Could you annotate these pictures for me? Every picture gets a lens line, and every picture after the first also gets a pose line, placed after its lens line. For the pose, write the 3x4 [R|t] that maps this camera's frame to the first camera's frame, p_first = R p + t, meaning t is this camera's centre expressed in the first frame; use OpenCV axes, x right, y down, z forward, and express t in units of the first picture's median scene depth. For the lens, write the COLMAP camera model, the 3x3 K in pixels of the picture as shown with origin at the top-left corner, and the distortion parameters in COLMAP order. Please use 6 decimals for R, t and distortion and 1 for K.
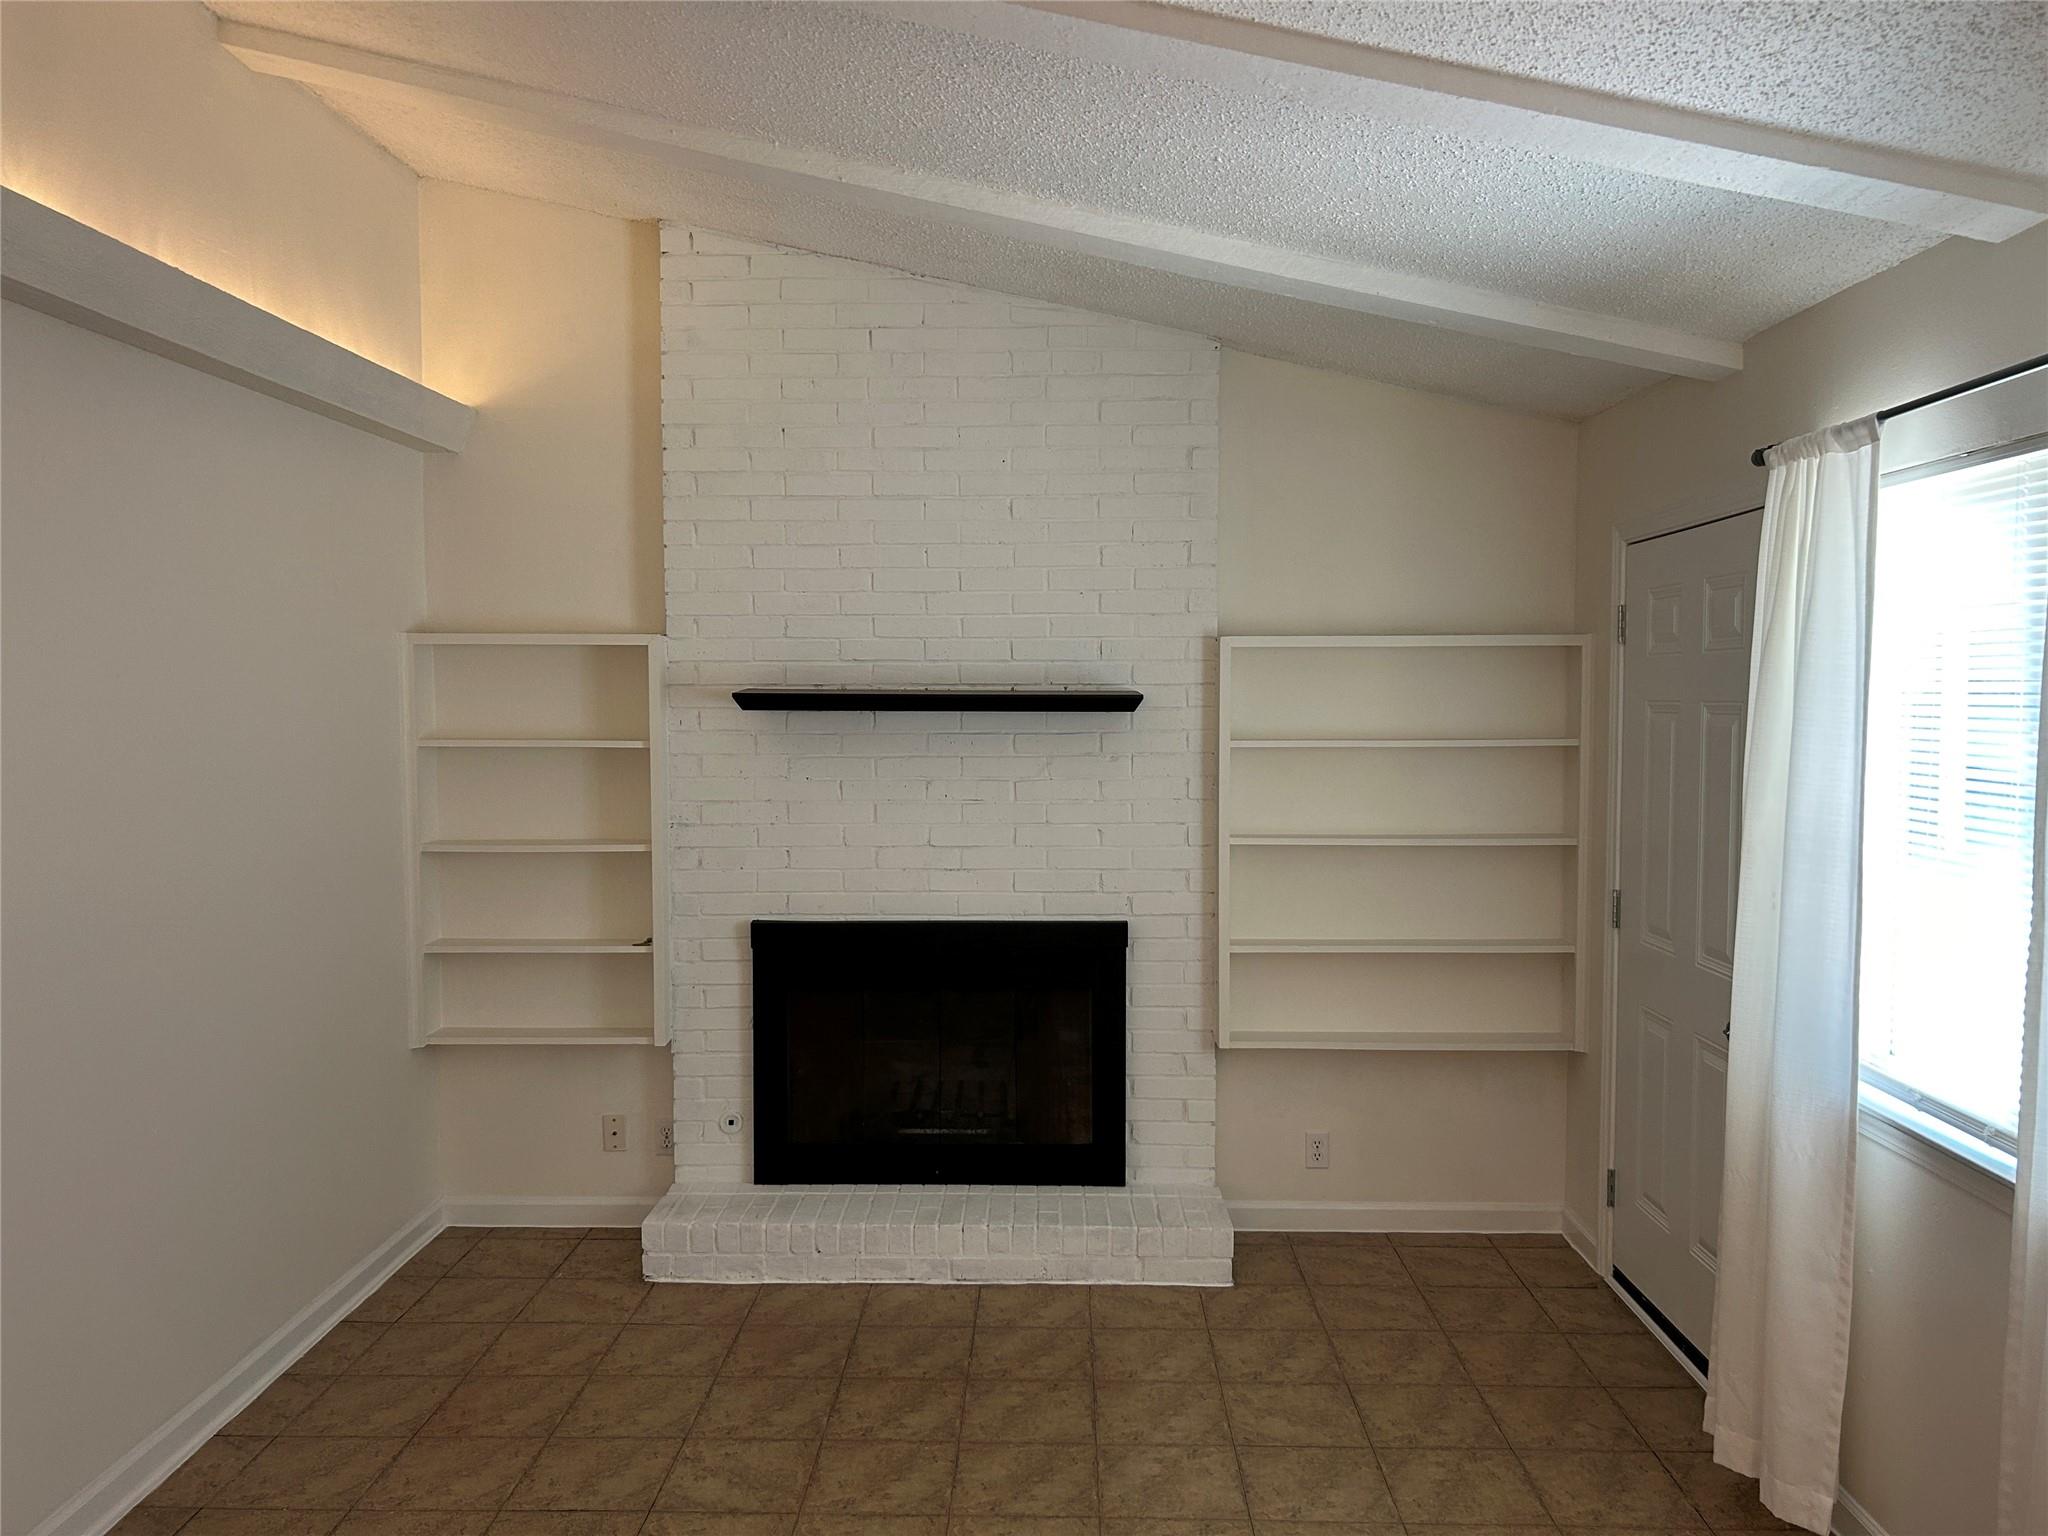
lens RADIAL K [[1555.6, 0, 1025.7], [0, 1555.6, 780.3], [0, 0, 1]] dist [0.066268, -0.070346]
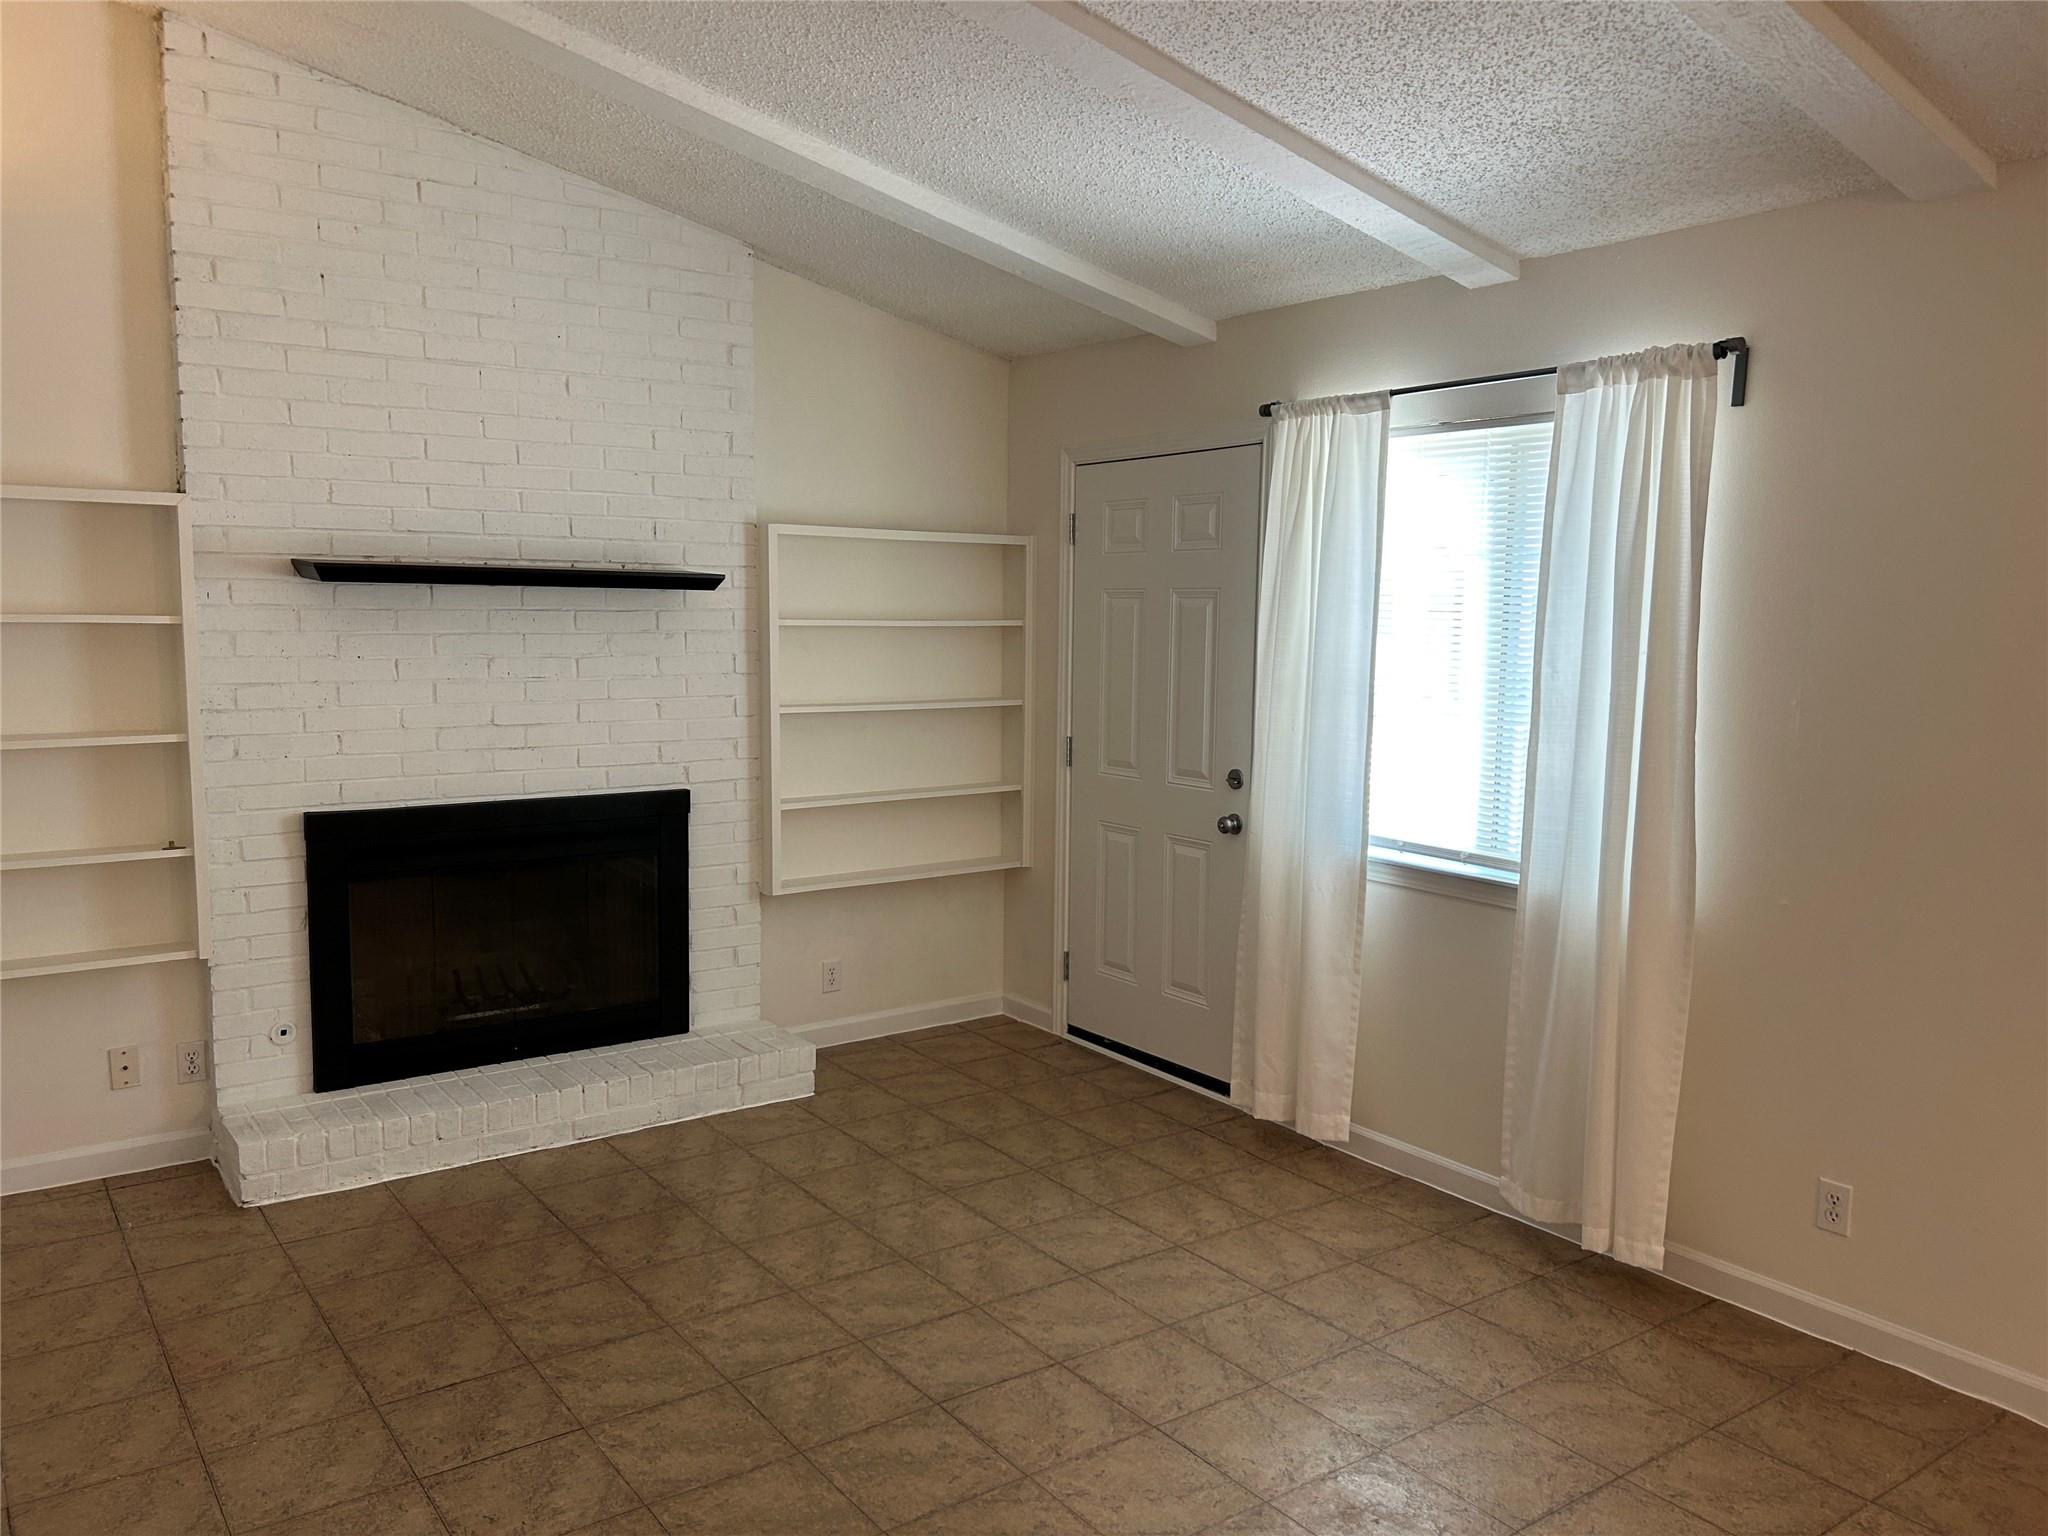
lens RADIAL K [[1555.6, 0, 1009.3], [0, 1555.6, 775.3], [0, 0, 1]] dist [0.066268, -0.070346]
pose [[0.799857, -0.057048, 0.597473, -0.404191], [0.021304, 0.997544, 0.066727, 0.015091], [-0.599812, -0.040643, 0.799108, 0.008806]]
